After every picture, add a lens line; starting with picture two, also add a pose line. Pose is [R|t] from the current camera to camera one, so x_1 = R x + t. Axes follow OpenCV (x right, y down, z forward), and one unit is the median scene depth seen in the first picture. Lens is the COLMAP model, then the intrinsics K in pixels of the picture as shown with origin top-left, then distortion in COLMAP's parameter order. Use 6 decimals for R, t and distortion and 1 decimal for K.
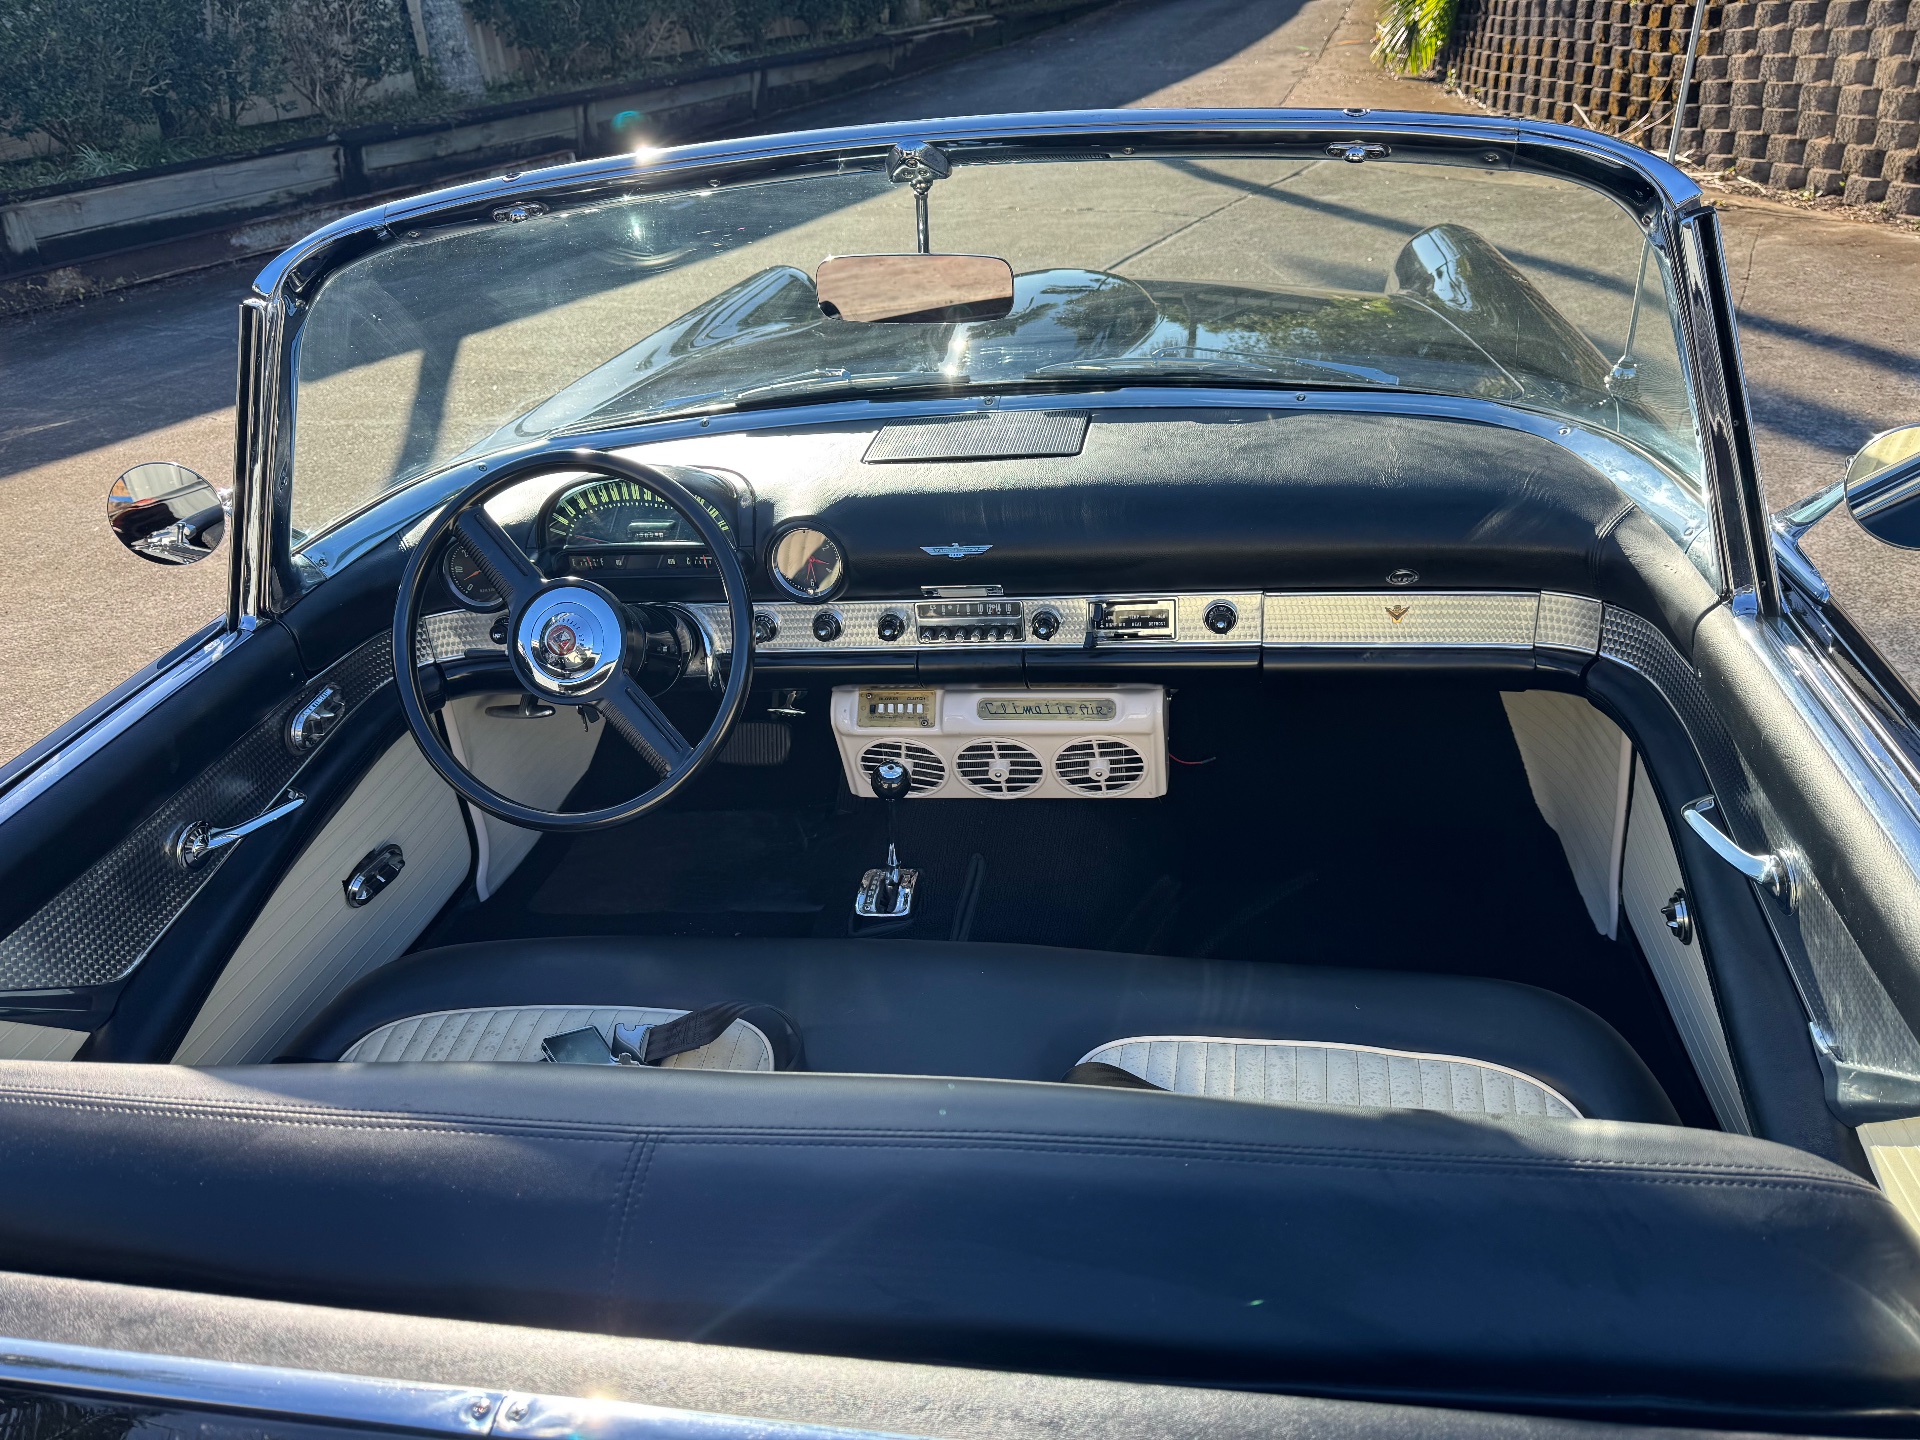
lens RADIAL K [[1348.8, 0, 946.2], [0, 1348.8, 720.4], [0, 0, 1]] dist [0.051202, -0.045521]
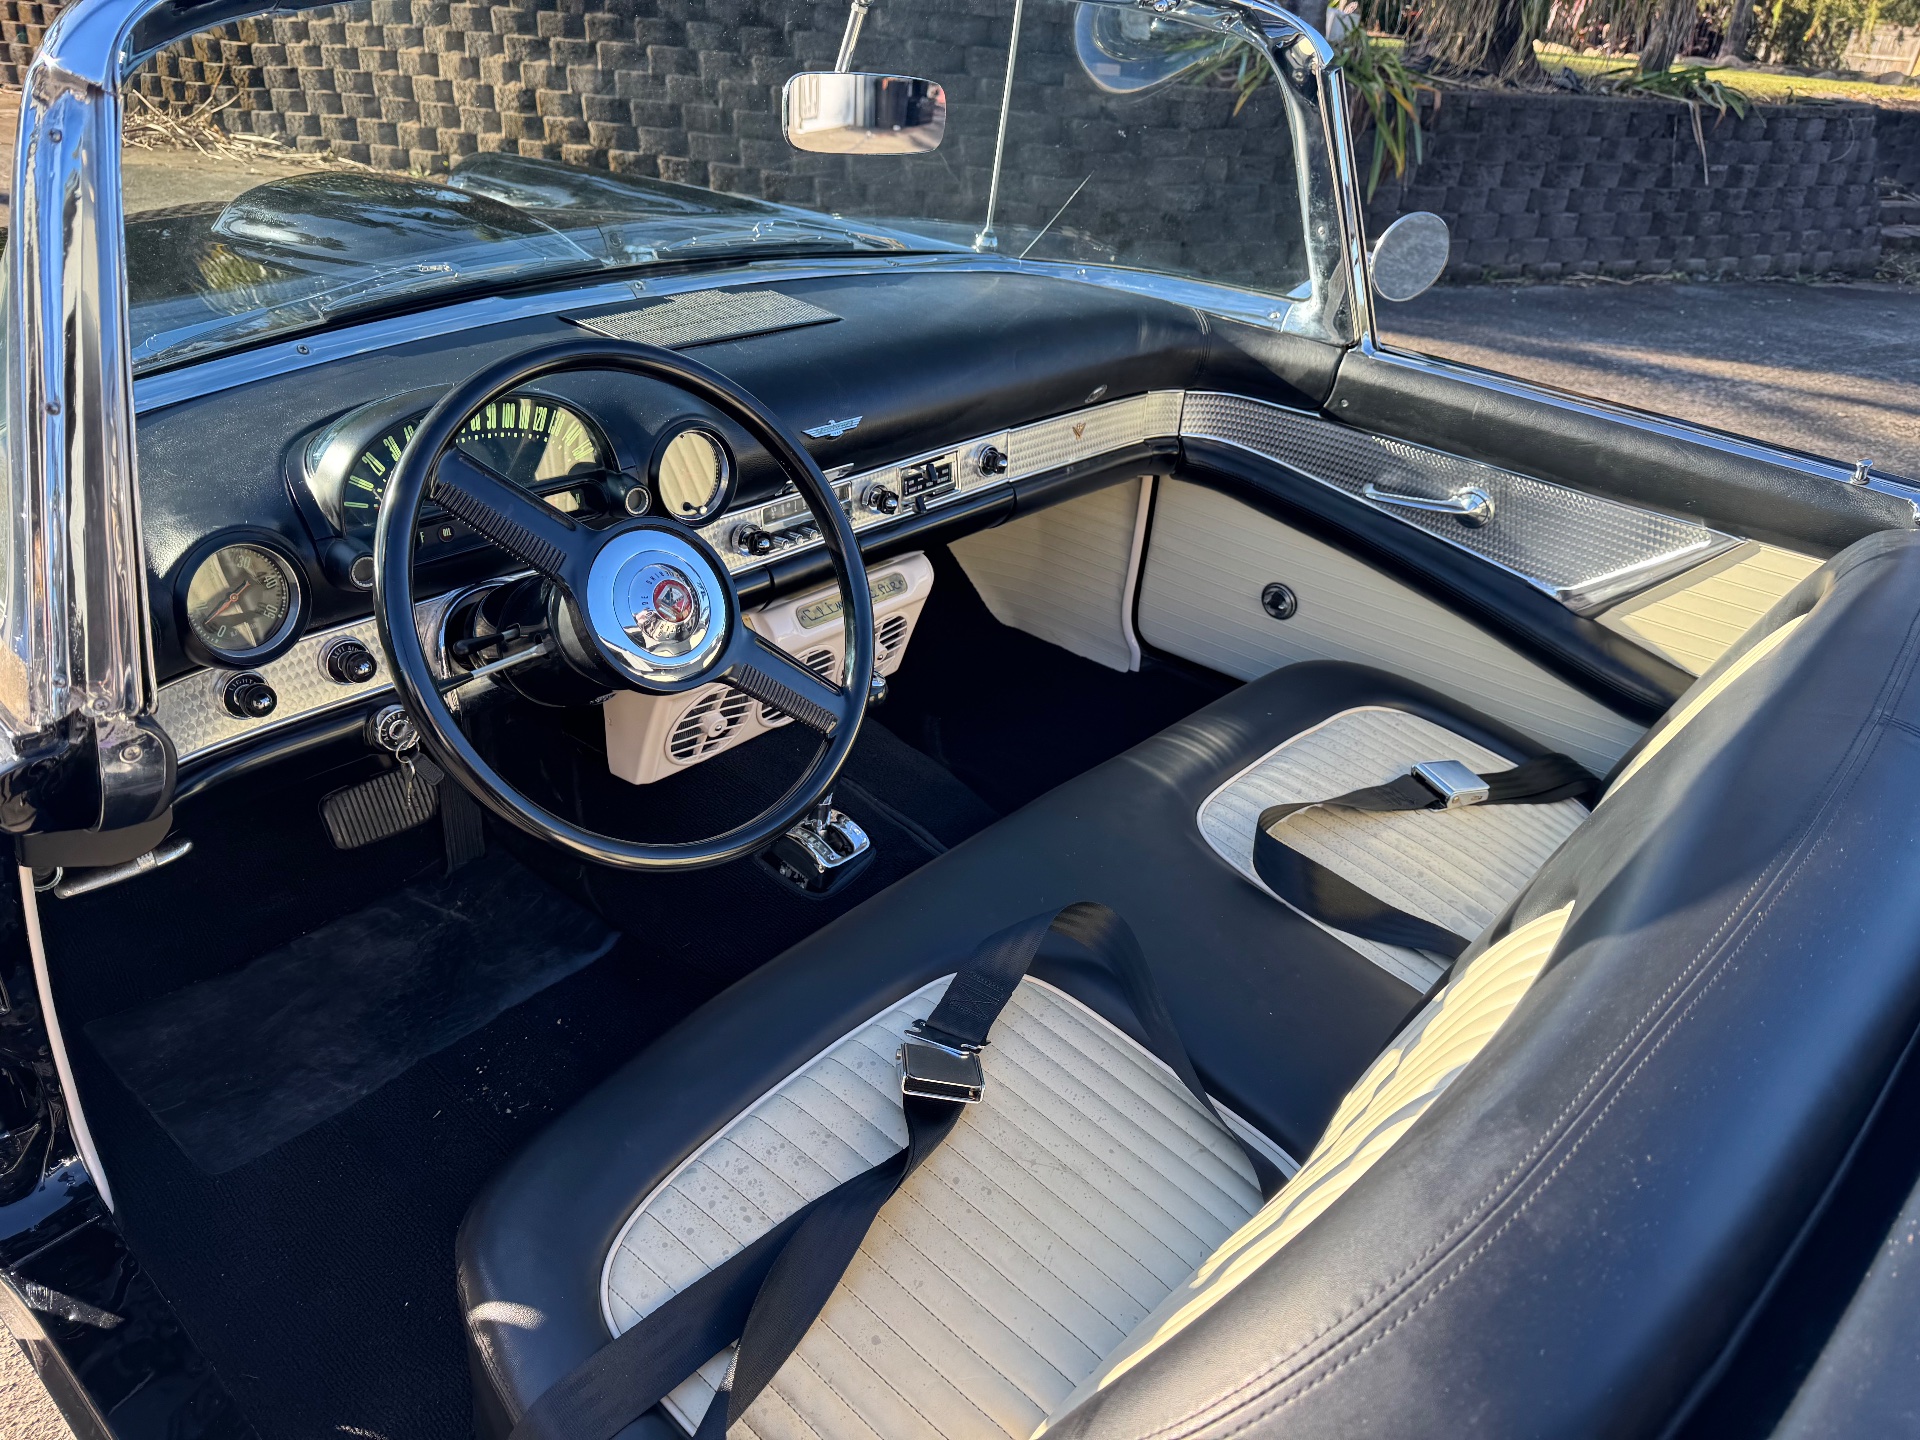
lens RADIAL K [[1336.5, 0, 960.0], [0, 1336.5, 720.0], [0, 0, 1]] dist [0.093452, -0.171681]
pose [[0.482388, -0.305086, 0.821112, -0.188938], [0.308570, 0.936485, 0.166675, -0.017210], [-0.819809, 0.172968, 0.545889, 0.120555]]
